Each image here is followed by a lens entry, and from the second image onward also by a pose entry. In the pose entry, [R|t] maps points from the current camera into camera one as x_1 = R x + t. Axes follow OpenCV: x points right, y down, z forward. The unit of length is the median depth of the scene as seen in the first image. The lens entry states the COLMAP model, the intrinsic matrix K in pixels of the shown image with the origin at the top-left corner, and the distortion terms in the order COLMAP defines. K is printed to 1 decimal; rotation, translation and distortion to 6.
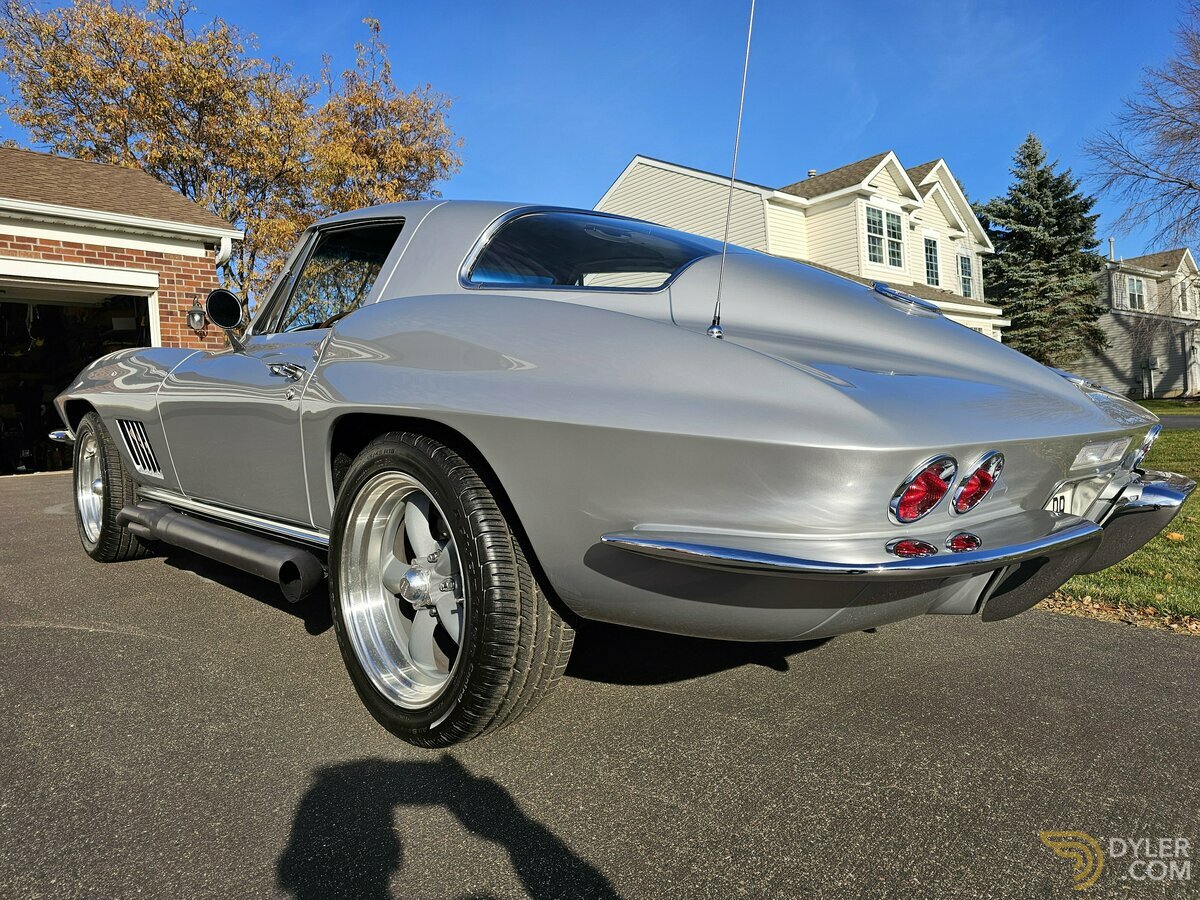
lens RADIAL K [[815.0, 0, 616.5], [0, 815.0, 454.6], [0, 0, 1]] dist [0.045603, -0.041866]
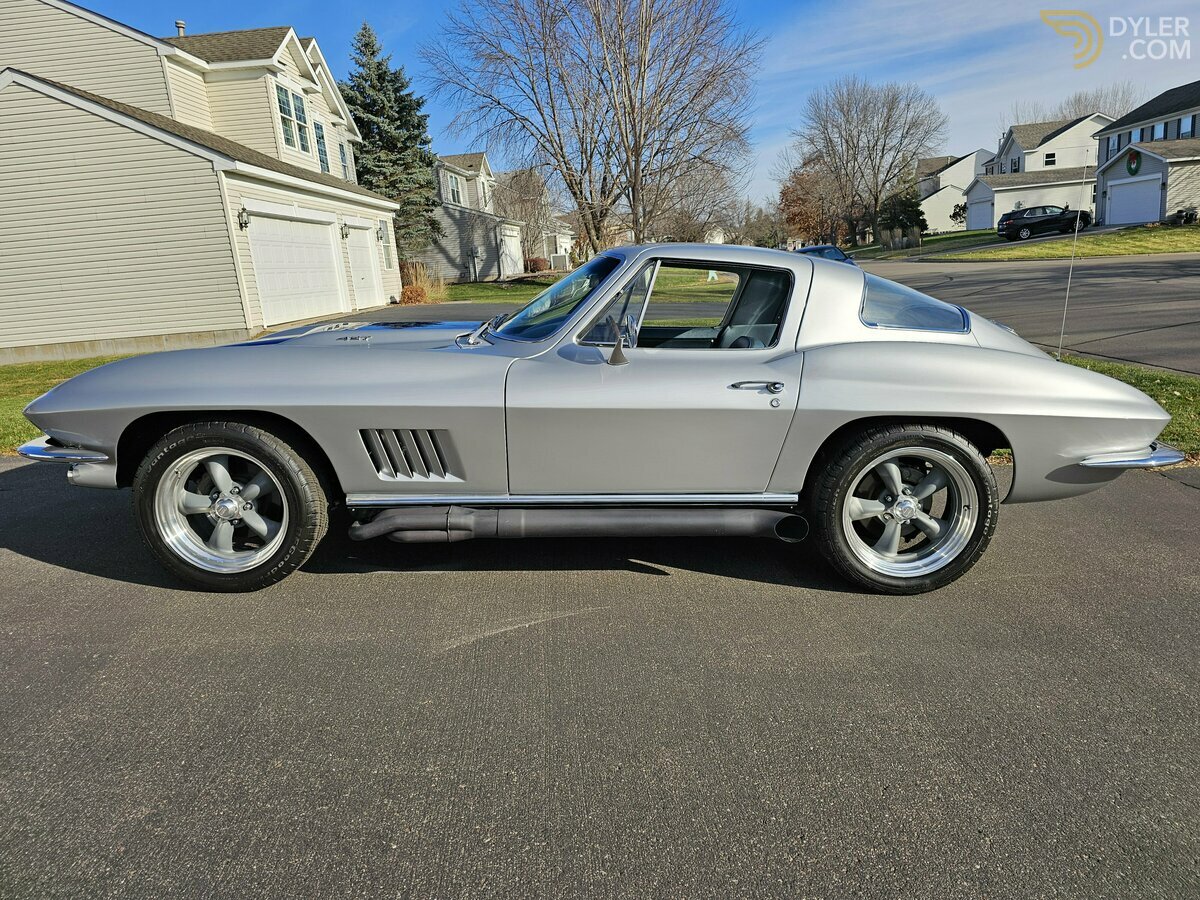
lens RADIAL K [[815.0, 0, 616.5], [0, 815.0, 454.6], [0, 0, 1]] dist [0.045603, -0.041866]
pose [[0.676403, -0.156026, 0.719816, -0.145892], [0.042648, 0.983962, 0.173206, -0.021410], [-0.735296, -0.086459, 0.672209, 0.020982]]
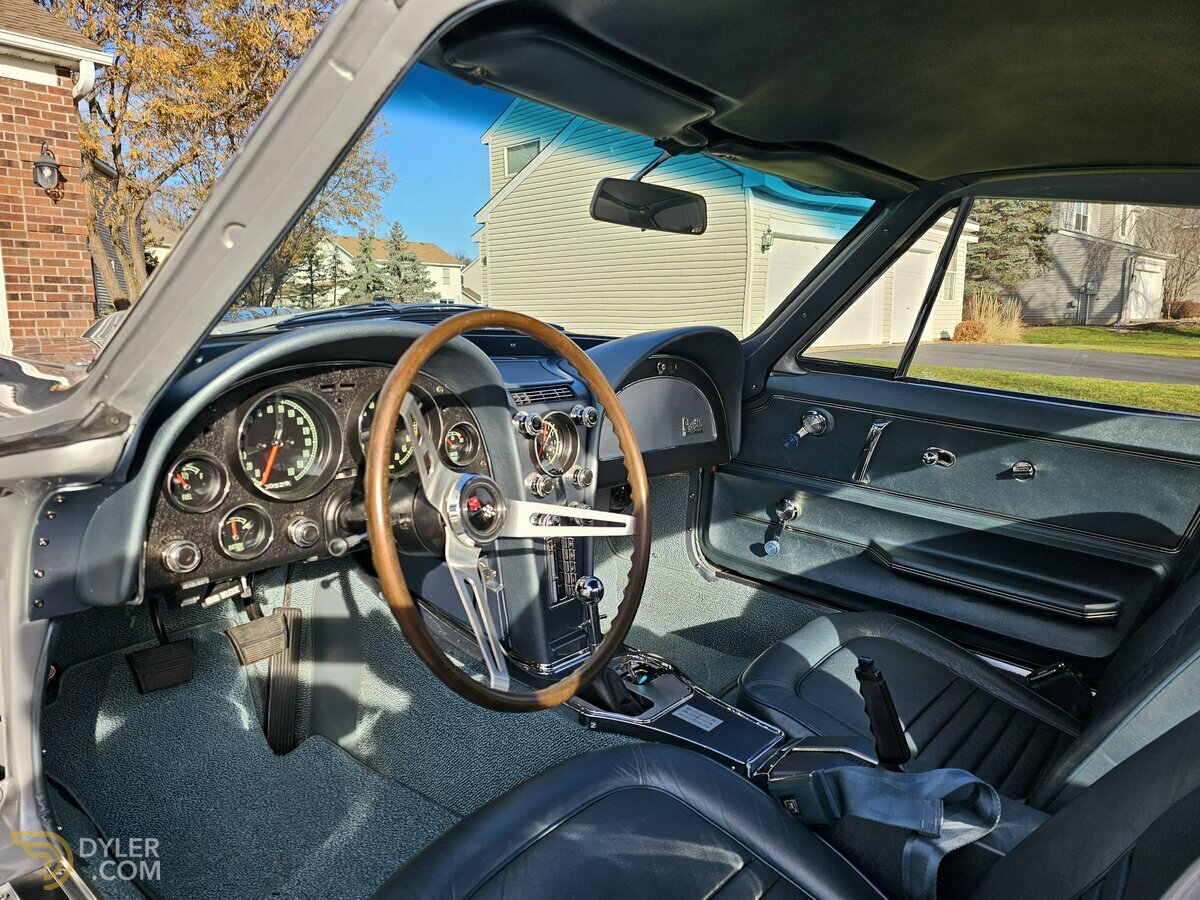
lens RADIAL K [[800.8, 0, 593.6], [0, 800.8, 450.6], [0, 0, 1]] dist [0.073175, -0.068048]
pose [[0.993837, 0.045426, 0.101119, -0.036689], [-0.058973, 0.989049, 0.135293, -0.019823], [-0.093866, -0.140422, 0.985632, 0.083991]]
